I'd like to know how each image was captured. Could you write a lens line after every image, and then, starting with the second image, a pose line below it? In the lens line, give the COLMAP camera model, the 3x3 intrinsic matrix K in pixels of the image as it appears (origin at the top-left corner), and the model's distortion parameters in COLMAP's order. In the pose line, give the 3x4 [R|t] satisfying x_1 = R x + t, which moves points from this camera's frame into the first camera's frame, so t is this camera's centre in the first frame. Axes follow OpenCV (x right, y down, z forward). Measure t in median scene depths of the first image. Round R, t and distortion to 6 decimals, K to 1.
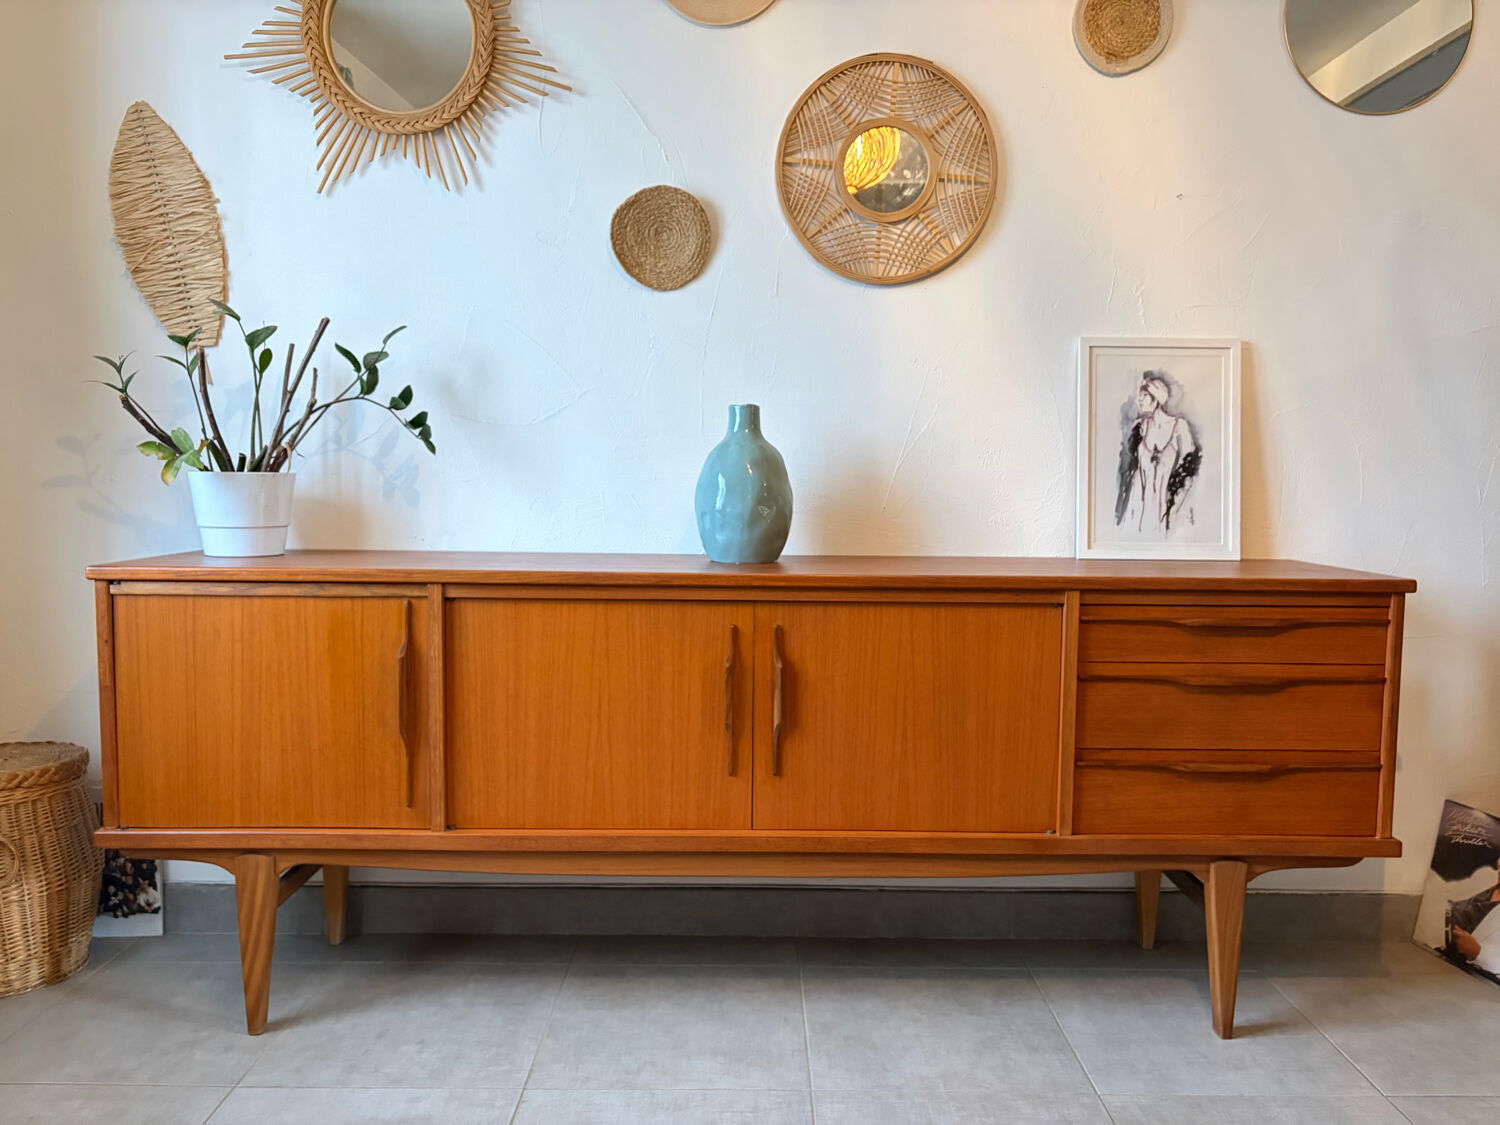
lens RADIAL K [[1141.7, 0, 760.5], [0, 1141.7, 565.4], [0, 0, 1]] dist [0.051788, -0.059501]
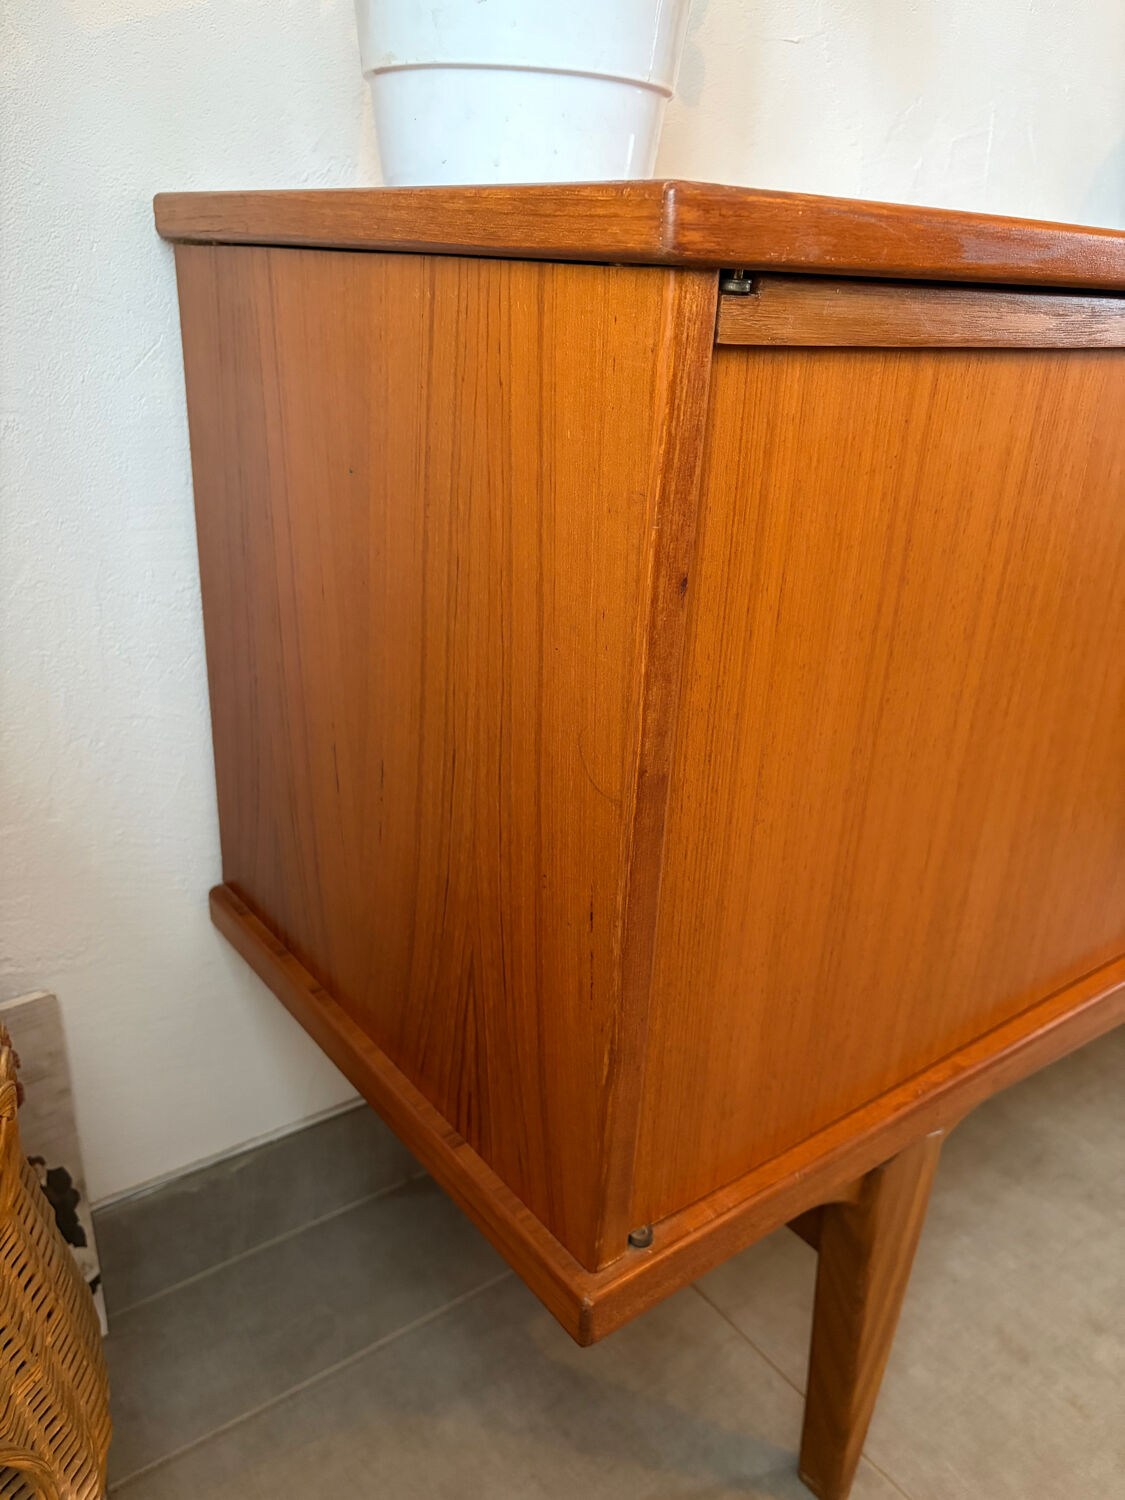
lens RADIAL K [[1141.7, 0, 552.9], [0, 1141.7, 763.5], [0, 0, 1]] dist [0.051788, -0.059501]
pose [[0.808541, -0.207317, 0.550709, -0.621771], [0.011092, 0.941085, 0.337989, 0.022255], [-0.588335, -0.267170, 0.763205, 0.738737]]
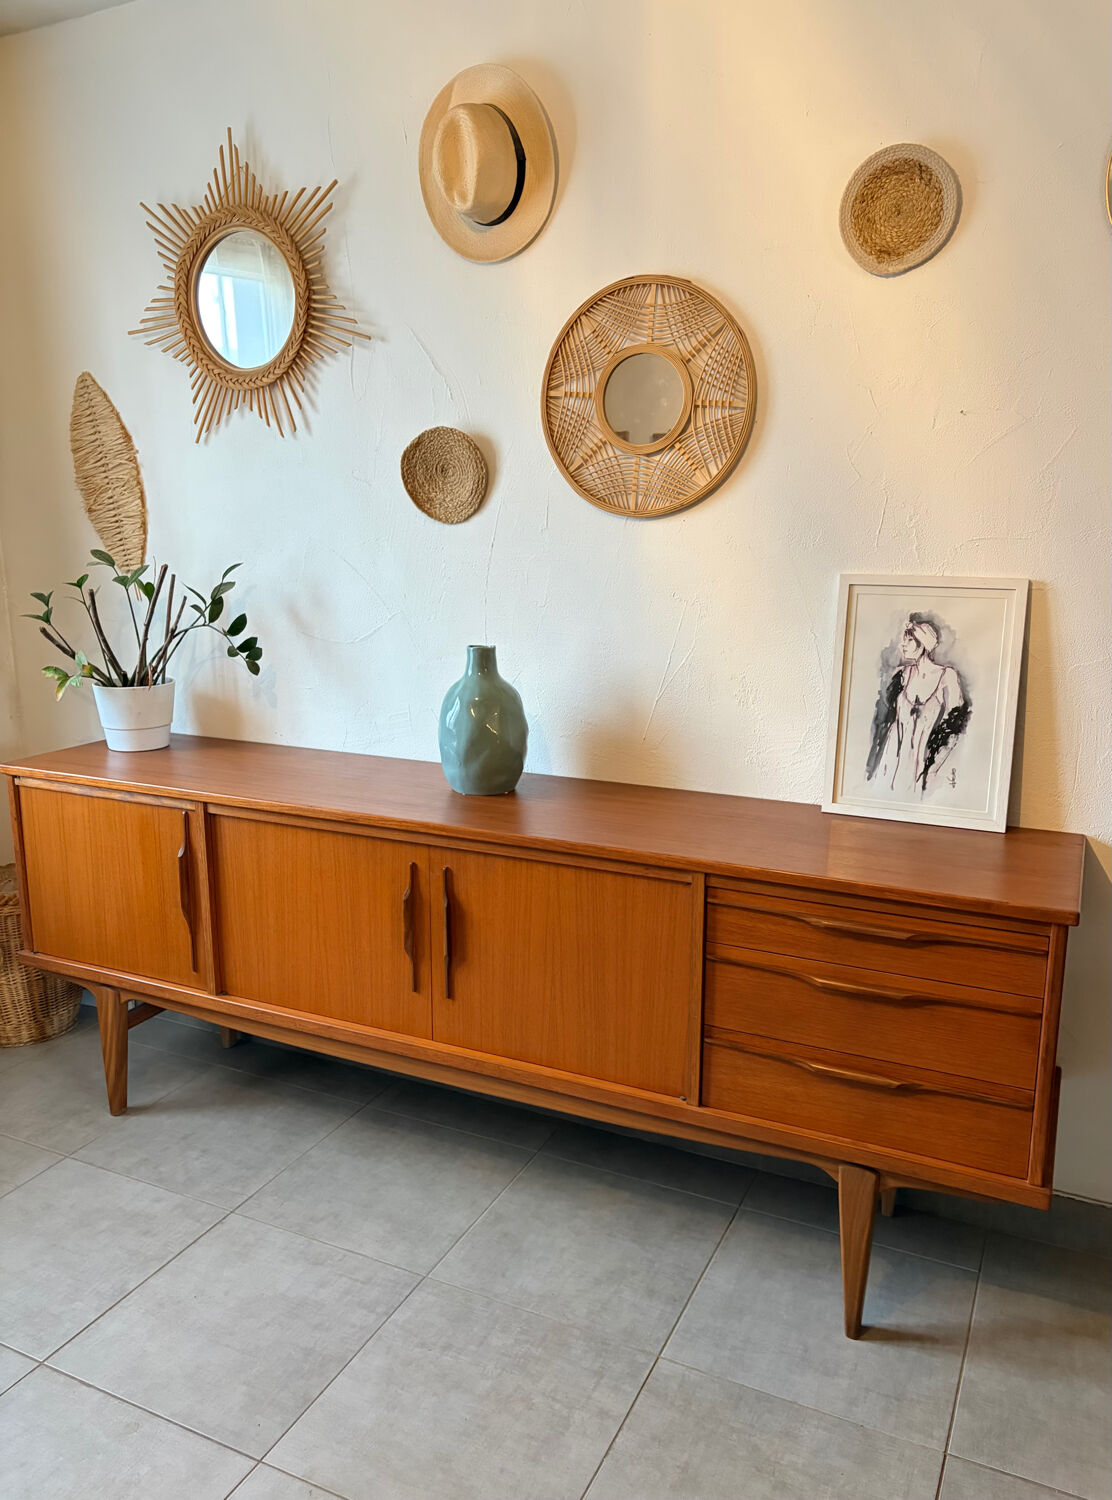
lens RADIAL K [[1141.7, 0, 559.4], [0, 1141.7, 755.4], [0, 0, 1]] dist [0.051788, -0.059501]
pose [[0.898690, 0.084530, -0.430362, 0.510130], [-0.027859, 0.990272, 0.136330, -0.183554], [0.437699, -0.110529, 0.892302, 0.072124]]
